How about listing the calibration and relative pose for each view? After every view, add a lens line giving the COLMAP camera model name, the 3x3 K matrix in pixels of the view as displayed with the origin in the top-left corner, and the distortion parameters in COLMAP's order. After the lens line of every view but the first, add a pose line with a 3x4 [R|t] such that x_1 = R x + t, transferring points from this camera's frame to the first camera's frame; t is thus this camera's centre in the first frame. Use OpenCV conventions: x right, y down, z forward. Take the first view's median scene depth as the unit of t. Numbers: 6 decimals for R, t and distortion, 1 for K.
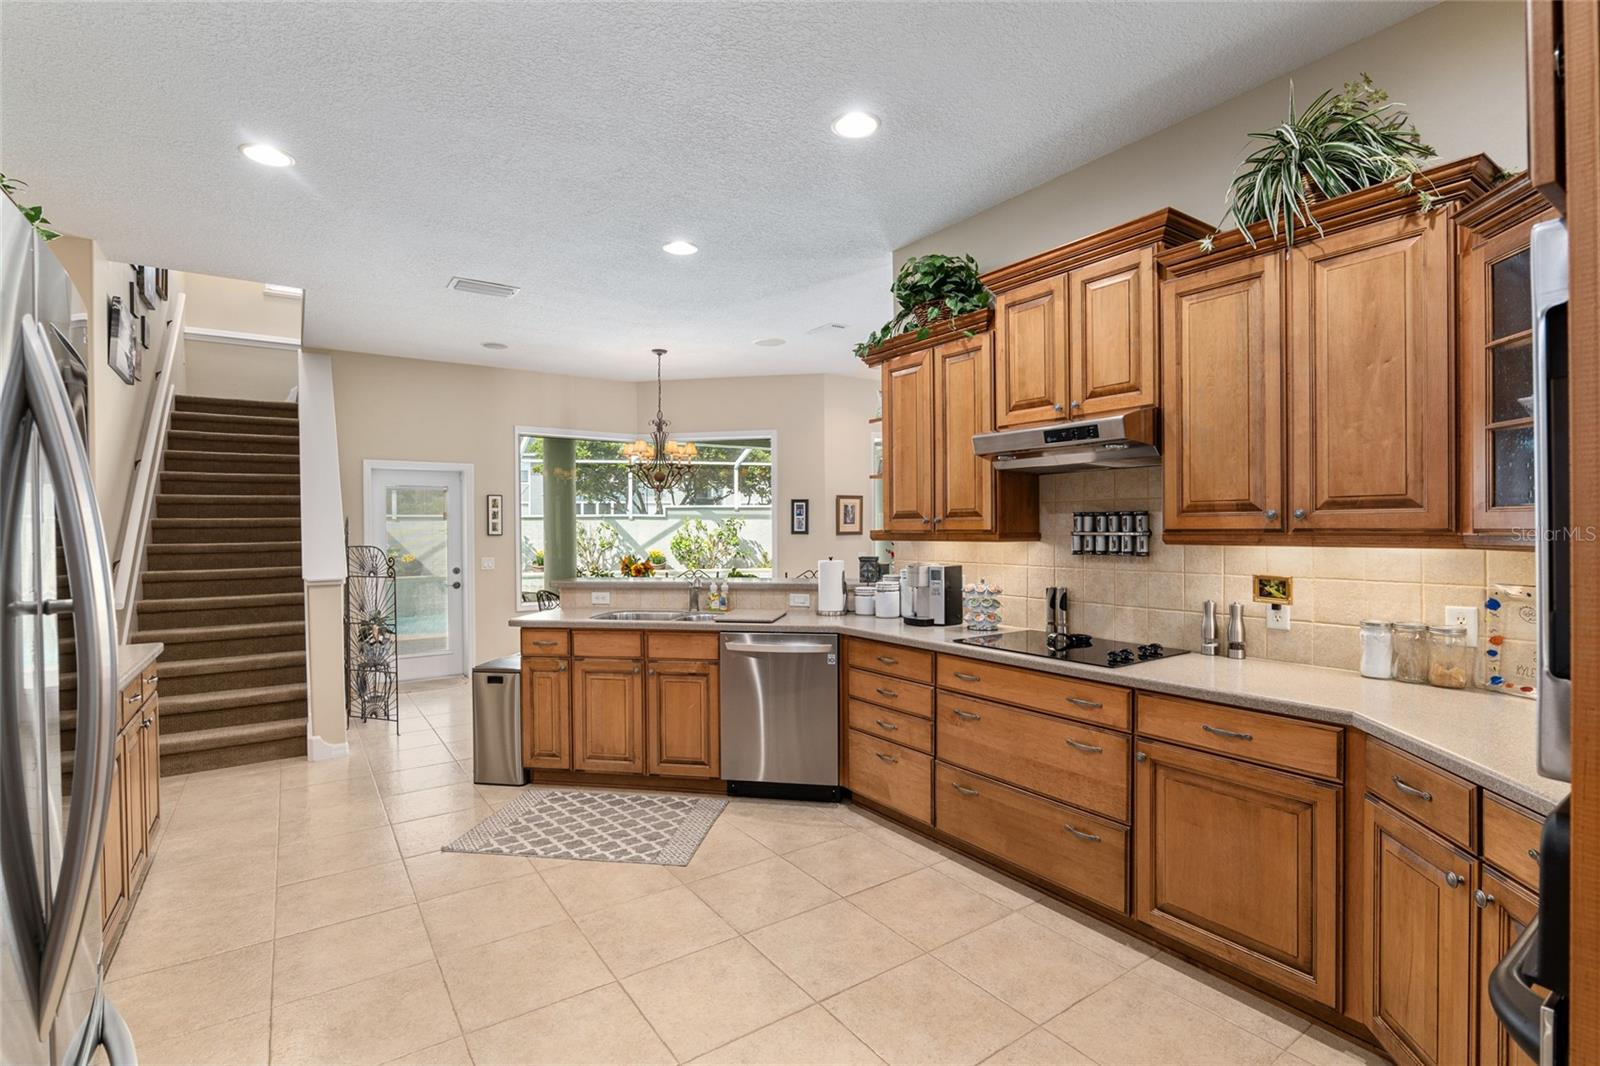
lens RADIAL K [[748.4, 0, 787.9], [0, 748.4, 532.2], [0, 0, 1]] dist [-0.003243, -0.000923]
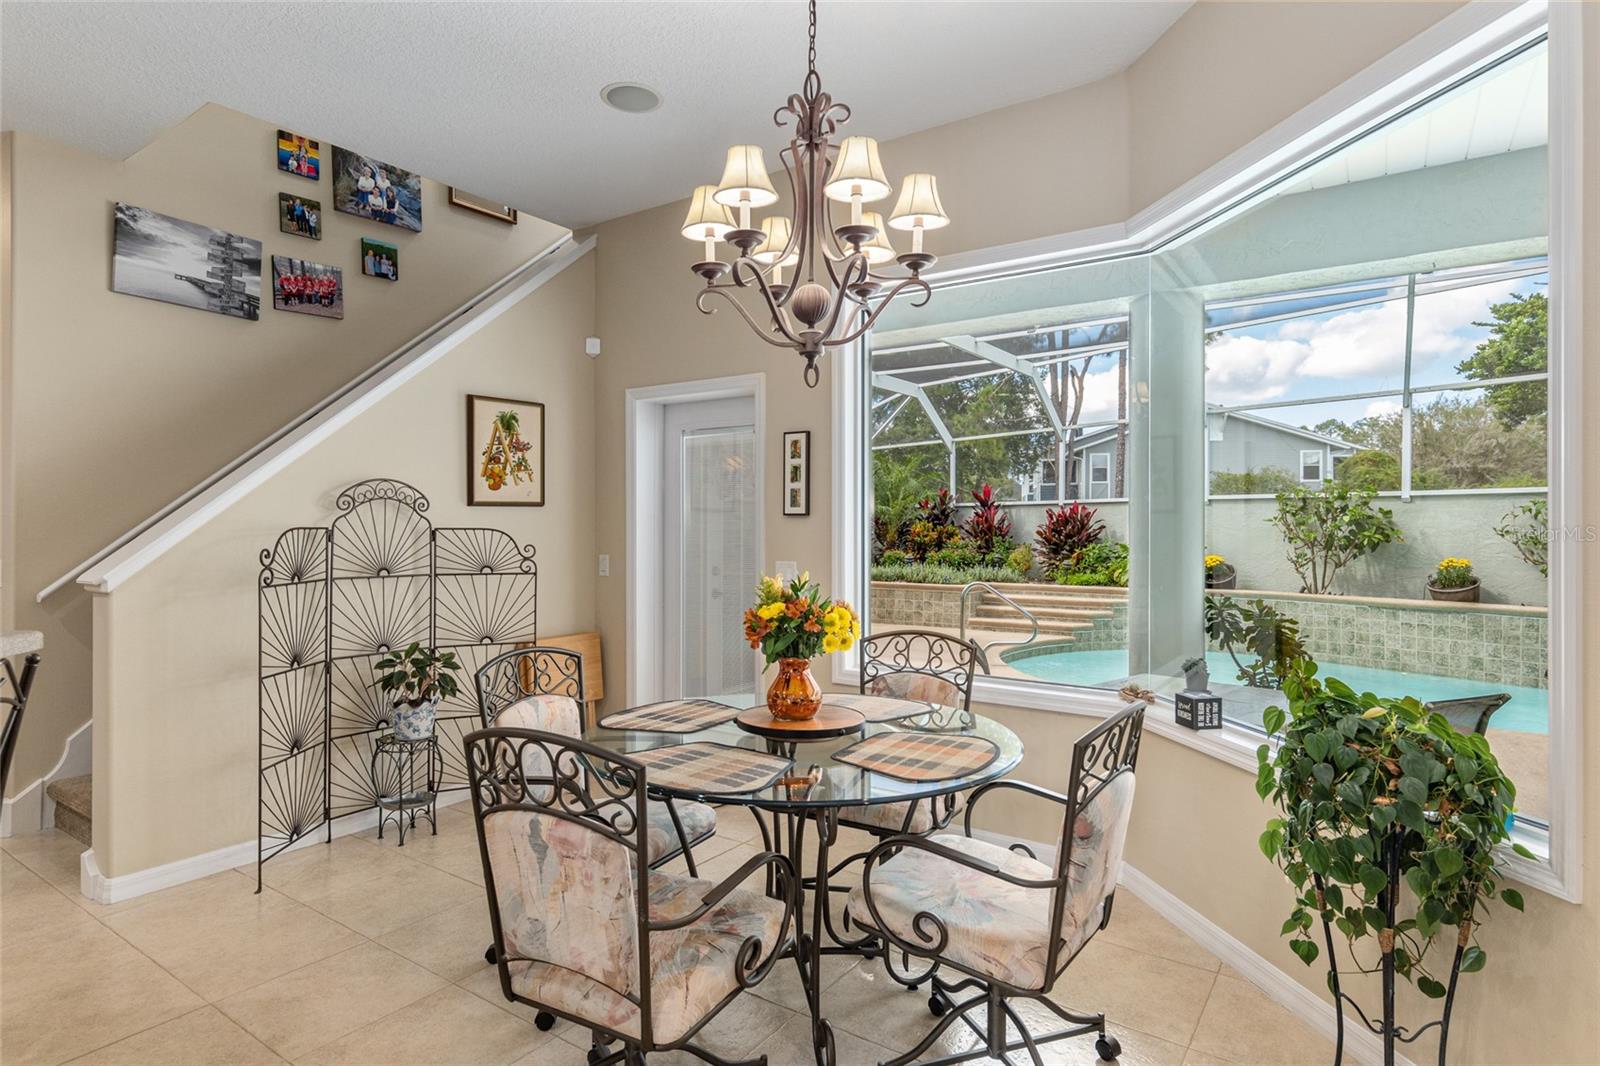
lens RADIAL K [[858.8, 0, 797.0], [0, 858.8, 520.5], [0, 0, 1]] dist [-0.002971, 0.001266]
pose [[0.368092, 0.001606, -0.929788, 0.170320], [-0.009504, 0.999953, -0.002035, 0.011689], [0.929741, 0.009586, 0.368090, 1.118256]]
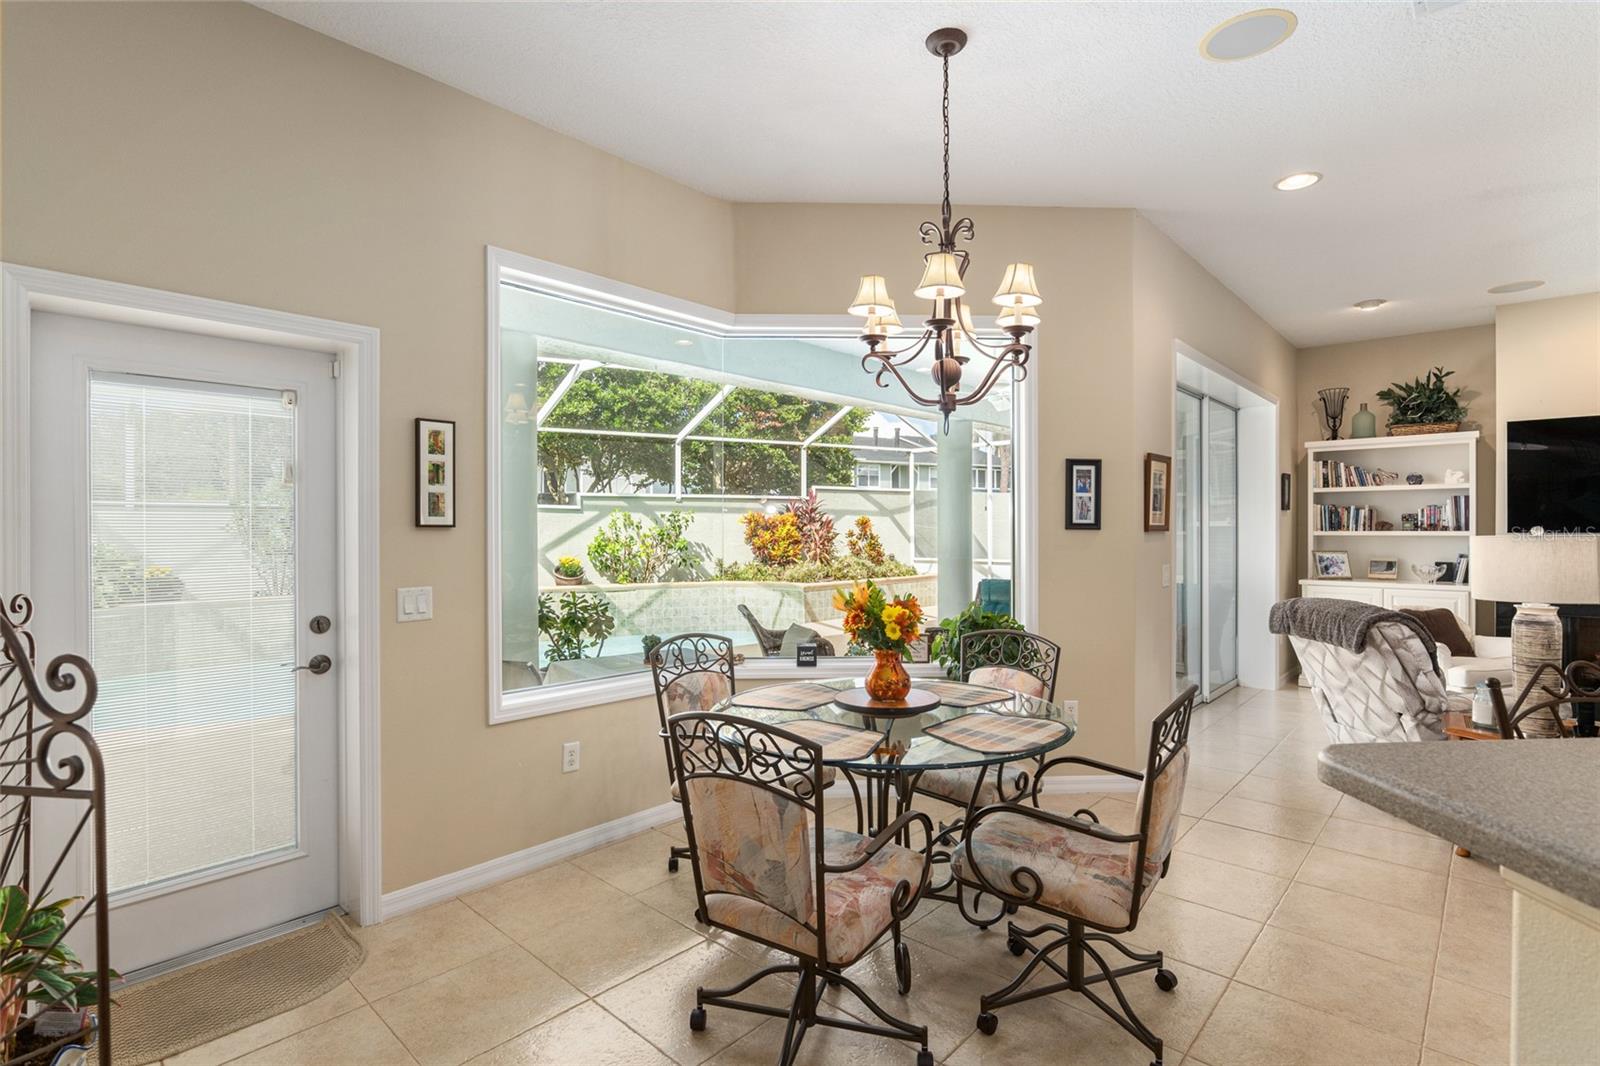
lens RADIAL K [[777.8, 0, 805.9], [0, 777.8, 535.8], [0, 0, 1]] dist [-0.009298, 0.003795]
pose [[0.972177, 0.002317, 0.234237, -0.424066], [-0.002869, 0.999994, 0.002018, 0.009659], [-0.234231, -0.002634, 0.972177, 0.811905]]
